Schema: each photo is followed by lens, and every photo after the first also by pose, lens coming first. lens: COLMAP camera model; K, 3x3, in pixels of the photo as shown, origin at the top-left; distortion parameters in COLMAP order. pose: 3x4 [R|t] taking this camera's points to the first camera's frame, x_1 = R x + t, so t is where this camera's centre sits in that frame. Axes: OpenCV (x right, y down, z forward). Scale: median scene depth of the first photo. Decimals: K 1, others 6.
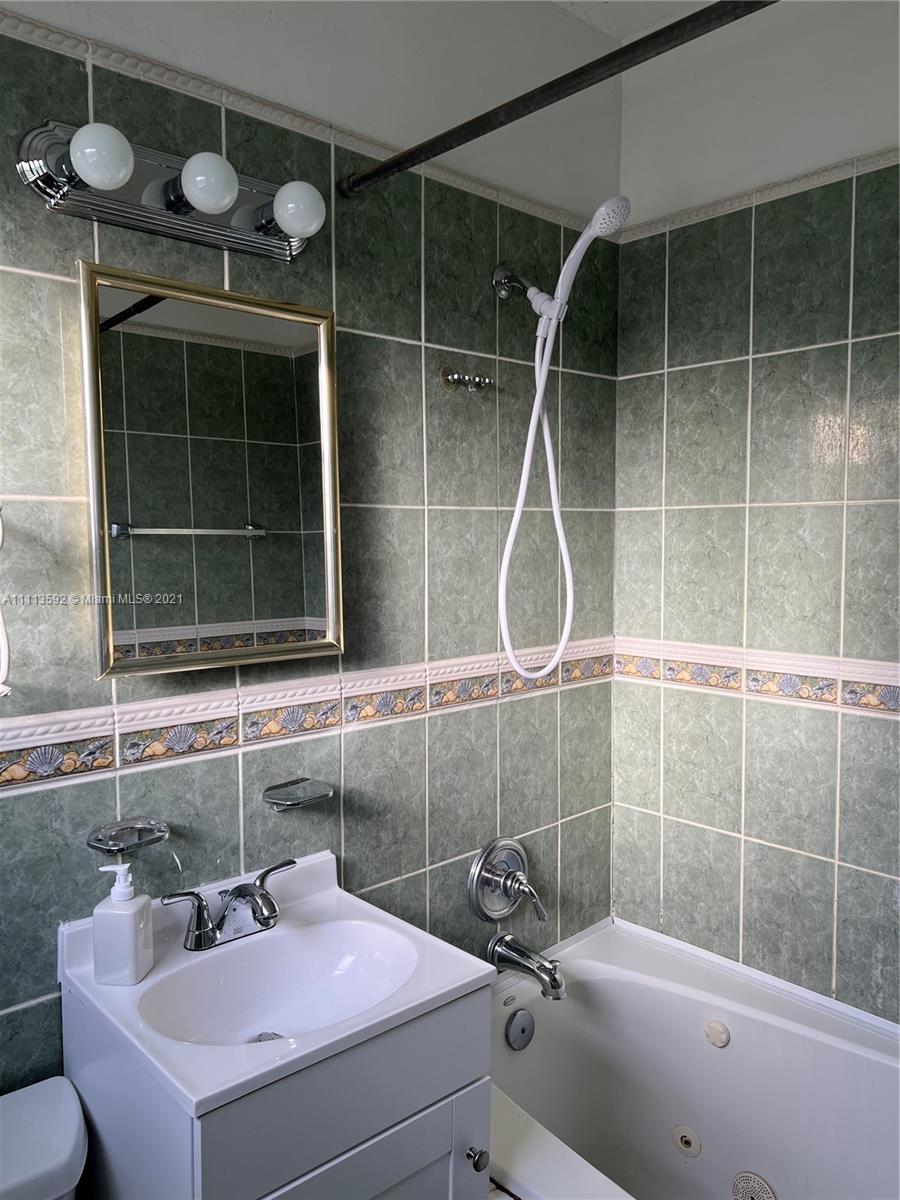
lens RADIAL K [[900.5, 0, 430.2], [0, 900.5, 596.4], [0, 0, 1]] dist [0.064077, -0.072736]
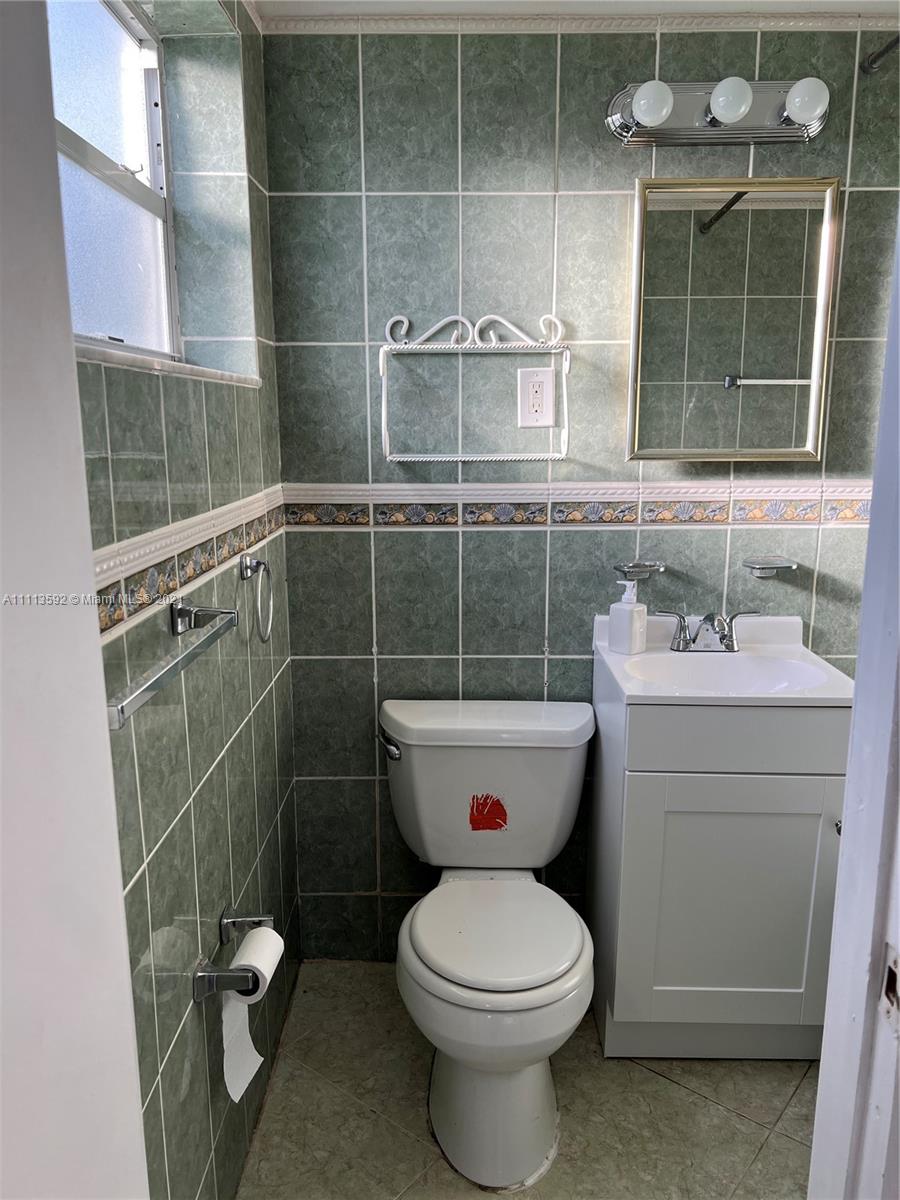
lens RADIAL K [[911.6, 0, 427.5], [0, 911.6, 599.7], [0, 0, 1]] dist [-0.009182, -0.005117]
pose [[0.721591, 0.135490, -0.678932, 0.440852], [-0.046328, 0.987915, 0.147913, 0.103250], [0.690767, -0.075279, 0.719148, -0.338550]]
